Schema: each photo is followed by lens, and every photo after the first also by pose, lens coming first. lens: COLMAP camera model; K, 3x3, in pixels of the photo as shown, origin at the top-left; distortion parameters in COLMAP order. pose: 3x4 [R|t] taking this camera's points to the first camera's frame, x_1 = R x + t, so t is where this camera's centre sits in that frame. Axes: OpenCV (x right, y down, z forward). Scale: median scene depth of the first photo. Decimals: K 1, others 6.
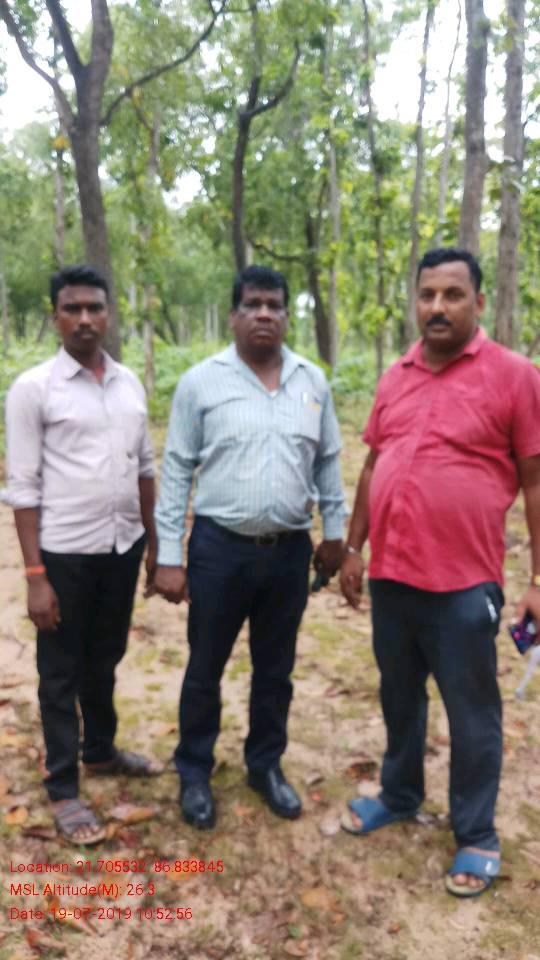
lens RADIAL K [[799.9, 0, 270.0], [0, 799.9, 480.0], [0, 0, 1]] dist [-0.061676, 0.088216]
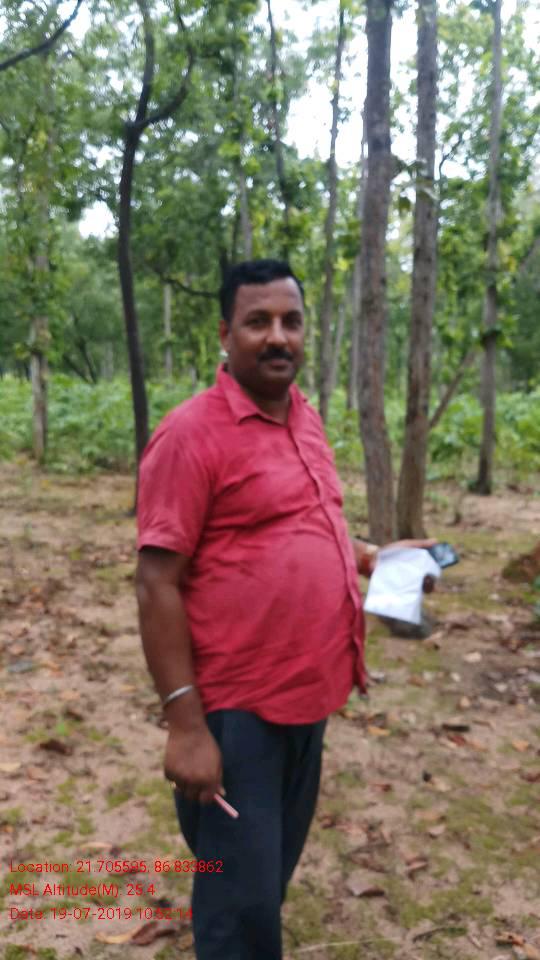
lens RADIAL K [[774.7, 0, 269.0], [0, 774.7, 475.9], [0, 0, 1]] dist [0.057430, -0.232091]
pose [[0.996383, -0.001714, 0.084961, 0.033847], [0.005929, 0.998762, -0.049389, -0.017430], [-0.084771, 0.049715, 0.995159, 0.101312]]
